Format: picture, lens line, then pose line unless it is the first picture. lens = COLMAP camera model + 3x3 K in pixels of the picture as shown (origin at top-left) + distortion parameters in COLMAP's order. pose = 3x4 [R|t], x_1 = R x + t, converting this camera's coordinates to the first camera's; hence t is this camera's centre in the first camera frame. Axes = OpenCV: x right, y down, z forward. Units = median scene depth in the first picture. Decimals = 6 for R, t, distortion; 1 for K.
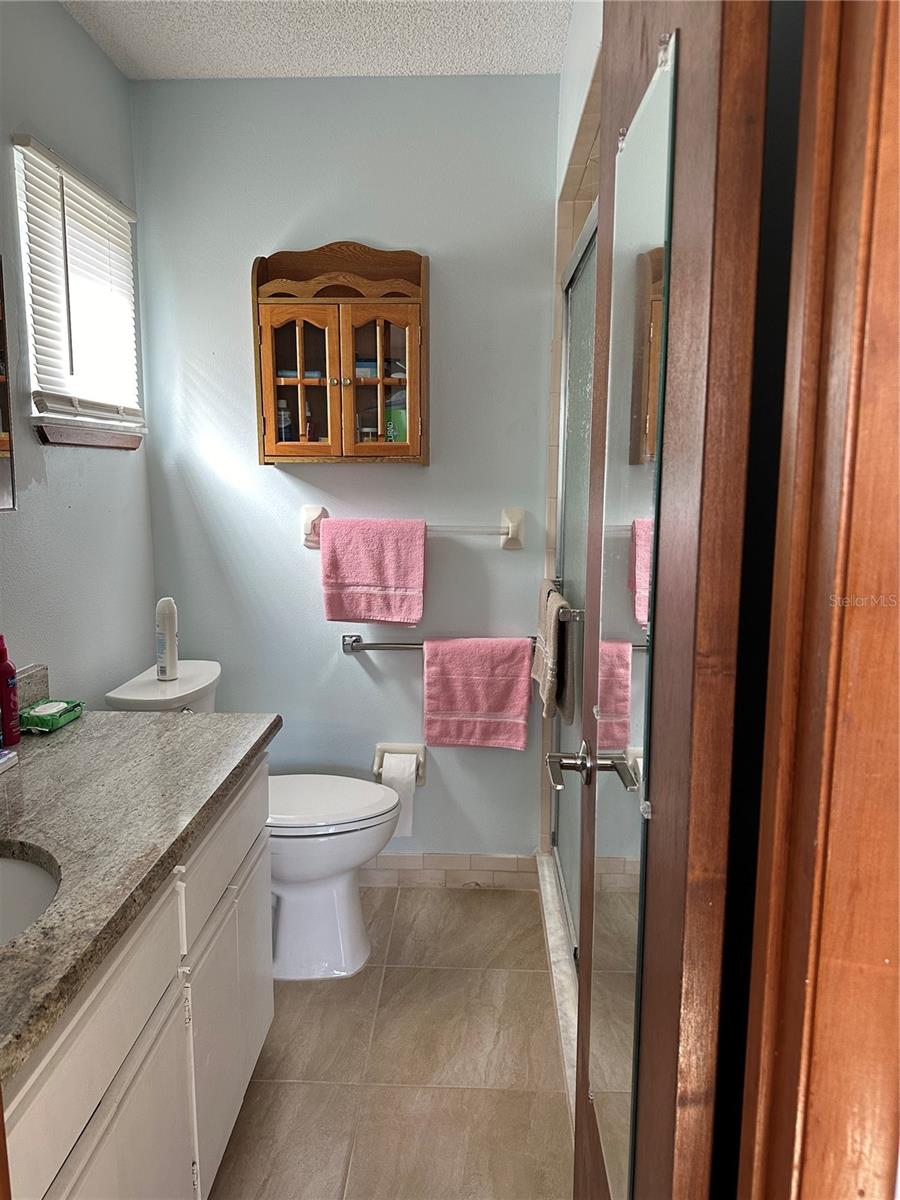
lens RADIAL K [[850.9, 0, 449.0], [0, 850.9, 600.5], [0, 0, 1]] dist [0.068268, -0.075649]
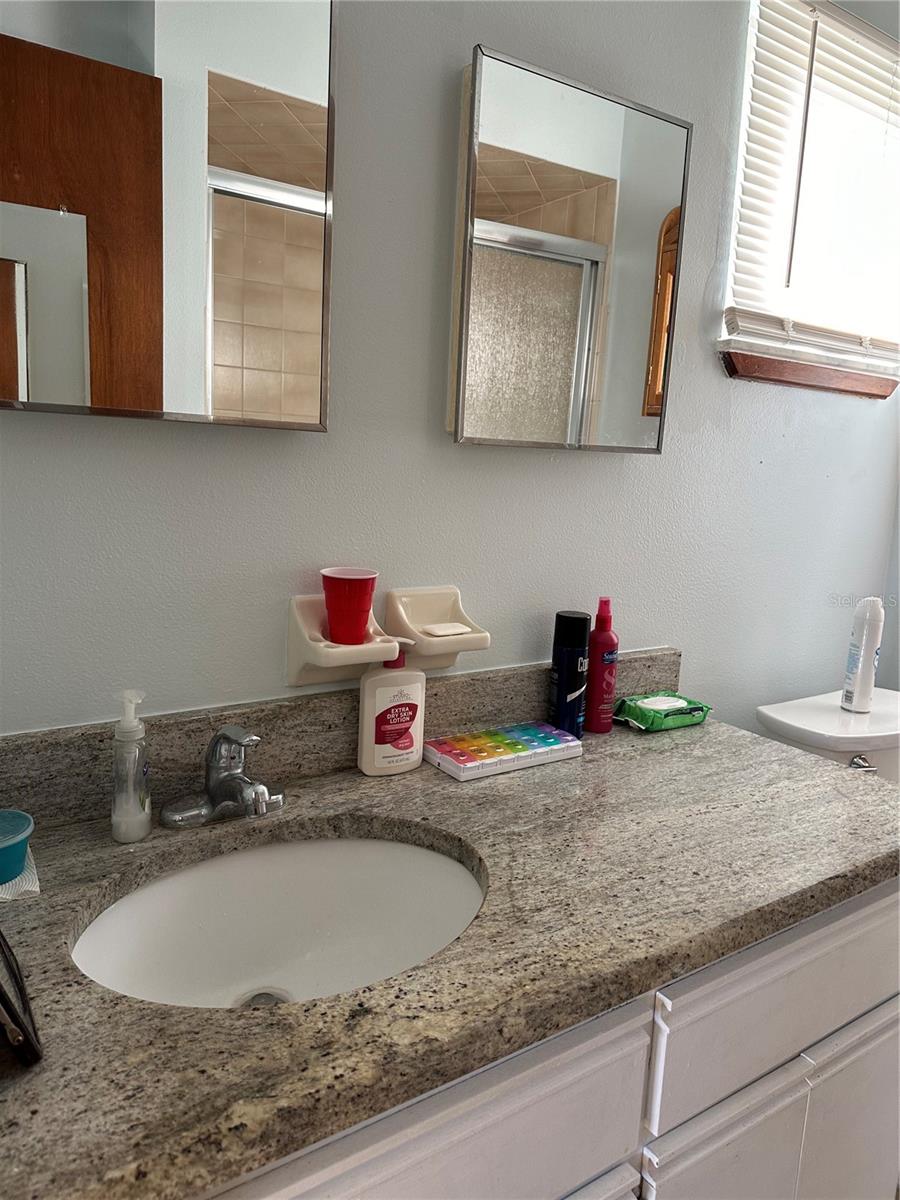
lens RADIAL K [[850.9, 0, 455.9], [0, 850.9, 589.8], [0, 0, 1]] dist [0.068268, -0.075649]
pose [[0.598898, 0.151633, -0.786339, 0.031045], [-0.167777, 0.983877, 0.061942, 0.004885], [0.783053, 0.094833, 0.614682, 0.357738]]
